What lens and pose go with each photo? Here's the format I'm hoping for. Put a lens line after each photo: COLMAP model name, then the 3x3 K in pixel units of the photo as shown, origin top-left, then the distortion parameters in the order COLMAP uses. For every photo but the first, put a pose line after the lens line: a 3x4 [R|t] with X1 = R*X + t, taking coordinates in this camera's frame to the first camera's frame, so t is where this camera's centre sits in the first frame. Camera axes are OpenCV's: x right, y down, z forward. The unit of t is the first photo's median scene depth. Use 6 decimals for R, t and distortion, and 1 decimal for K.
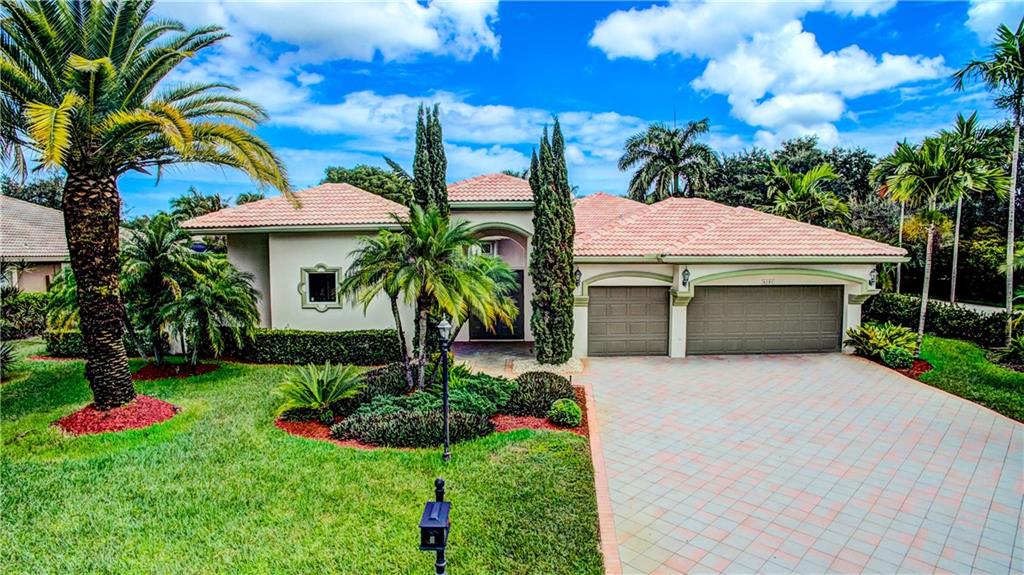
lens RADIAL K [[594.5, 0, 517.1], [0, 594.5, 291.6], [0, 0, 1]] dist [-0.110144, 0.079310]
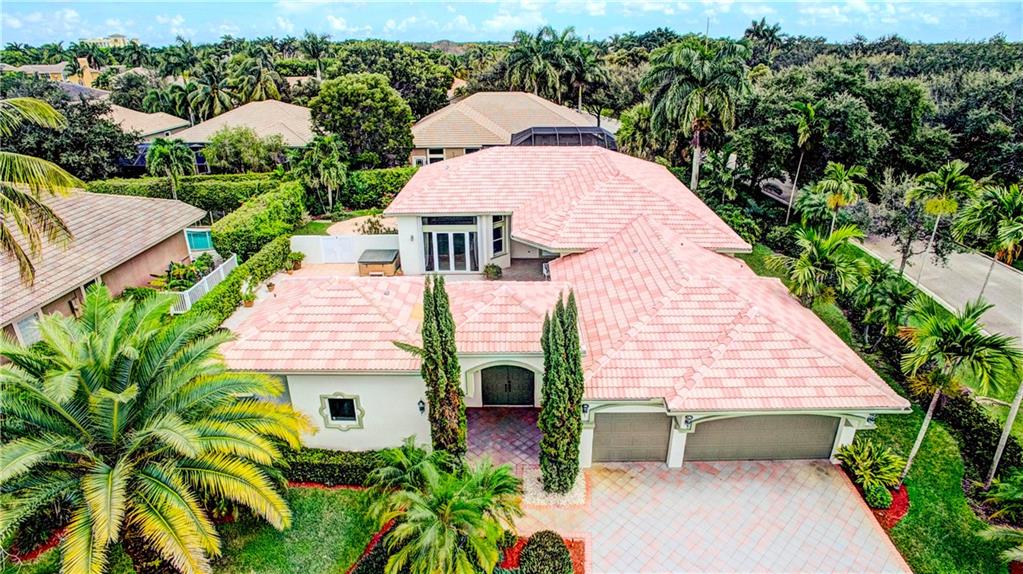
lens RADIAL K [[594.0, 0, 516.6], [0, 594.0, 291.0], [0, 0, 1]] dist [-0.110144, 0.079310]
pose [[0.999742, 0.009720, -0.020529, 0.000975], [-0.002499, 0.945400, 0.325903, -0.576910], [0.022576, -0.325768, 0.945180, 0.088172]]
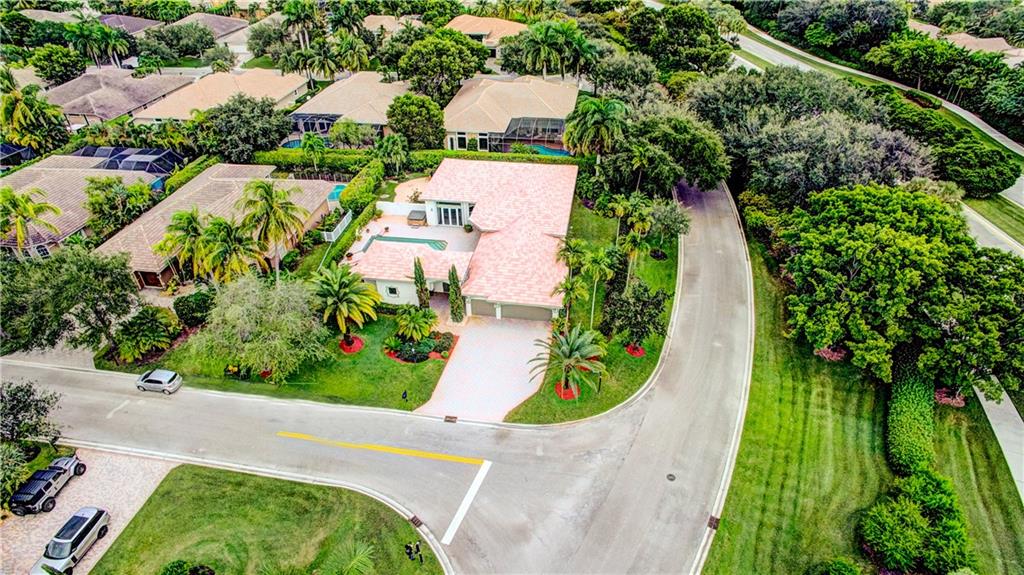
lens RADIAL K [[594.5, 0, 517.1], [0, 594.5, 291.6], [0, 0, 1]] dist [-0.110144, 0.079310]
pose [[0.985719, 0.099909, -0.135561, 0.854075], [-0.013201, 0.848360, 0.529255, -1.867245], [0.167882, -0.519907, 0.837563, -1.760198]]
